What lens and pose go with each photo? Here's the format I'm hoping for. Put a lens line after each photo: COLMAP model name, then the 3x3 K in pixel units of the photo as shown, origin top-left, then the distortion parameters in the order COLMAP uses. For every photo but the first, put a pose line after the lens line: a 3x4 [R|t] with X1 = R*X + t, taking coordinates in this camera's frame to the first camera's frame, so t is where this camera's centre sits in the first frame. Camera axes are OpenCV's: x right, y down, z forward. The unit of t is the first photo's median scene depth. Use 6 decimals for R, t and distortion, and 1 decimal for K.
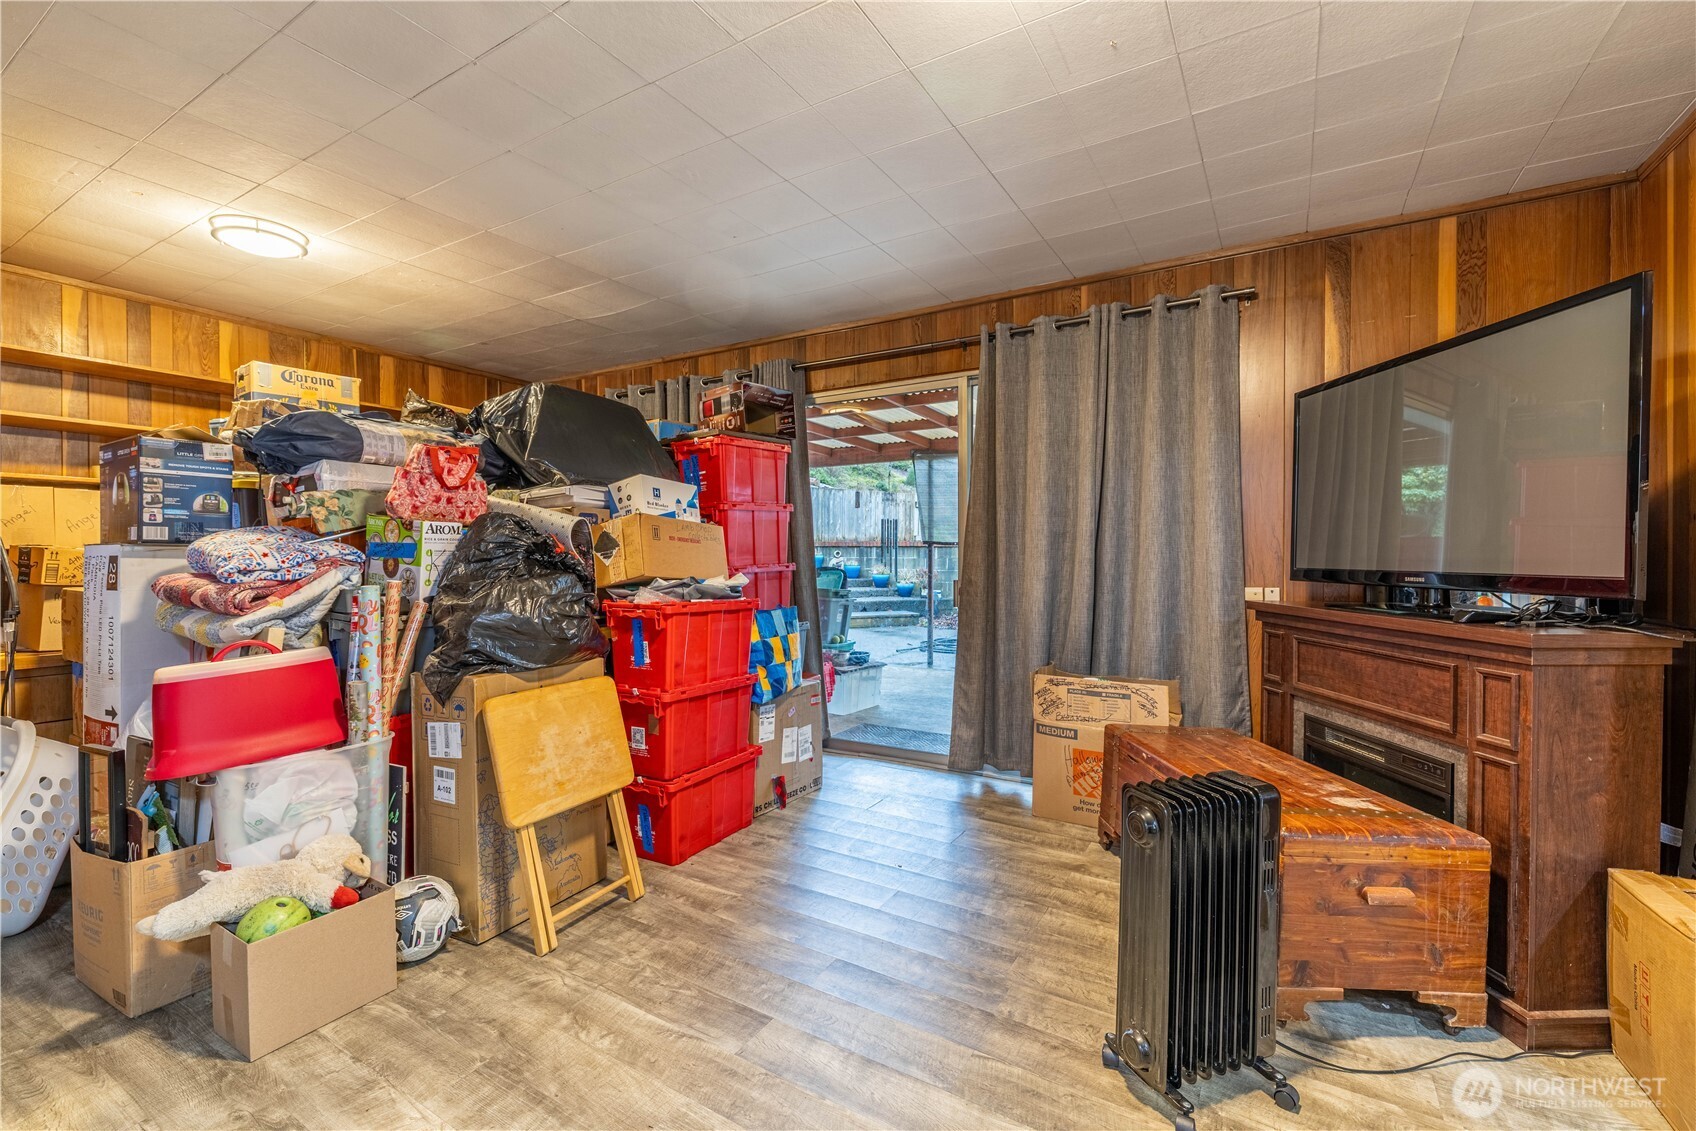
lens RADIAL K [[733.8, 0, 846.2], [0, 733.8, 562.9], [0, 0, 1]] dist [-0.001132, -0.000077]
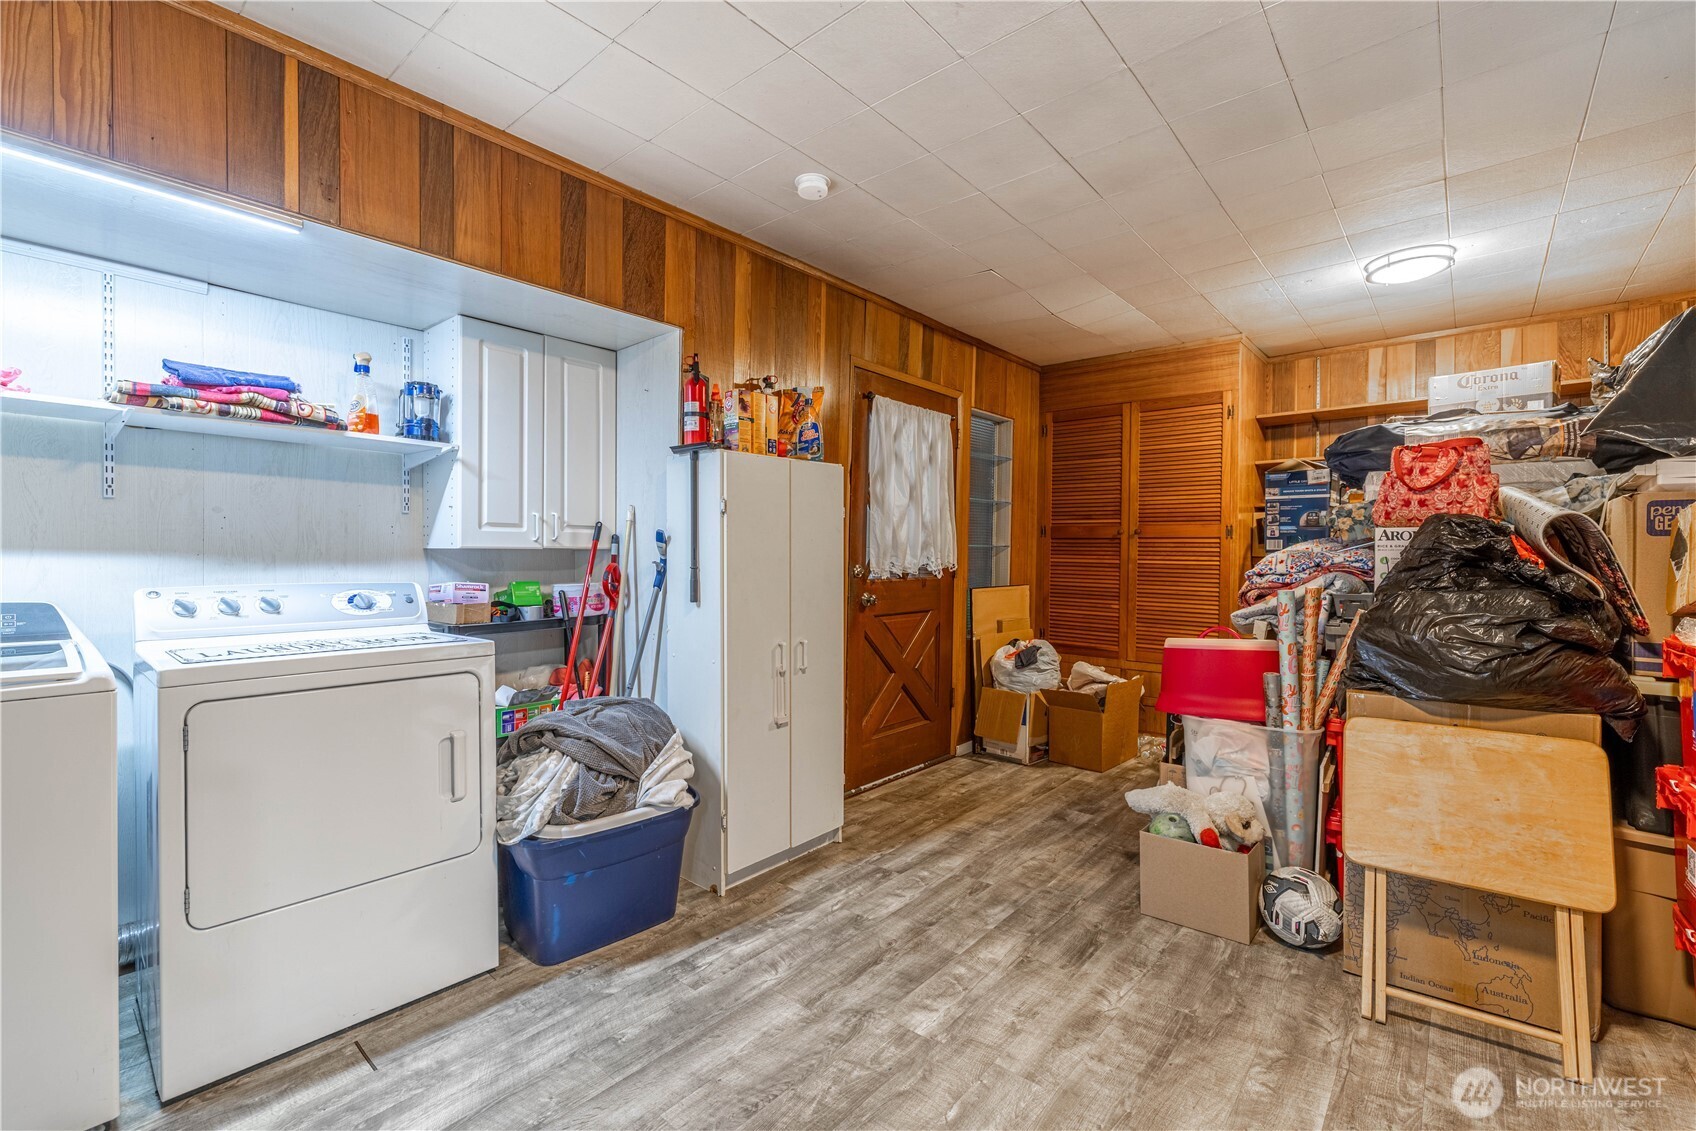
lens RADIAL K [[733.8, 0, 848.5], [0, 733.8, 561.9], [0, 0, 1]] dist [-0.001132, -0.000077]
pose [[-0.156353, 0.005166, -0.987688, 0.477989], [-0.012843, 0.999891, 0.007263, -0.009480], [0.987618, 0.013820, -0.156270, 0.445528]]
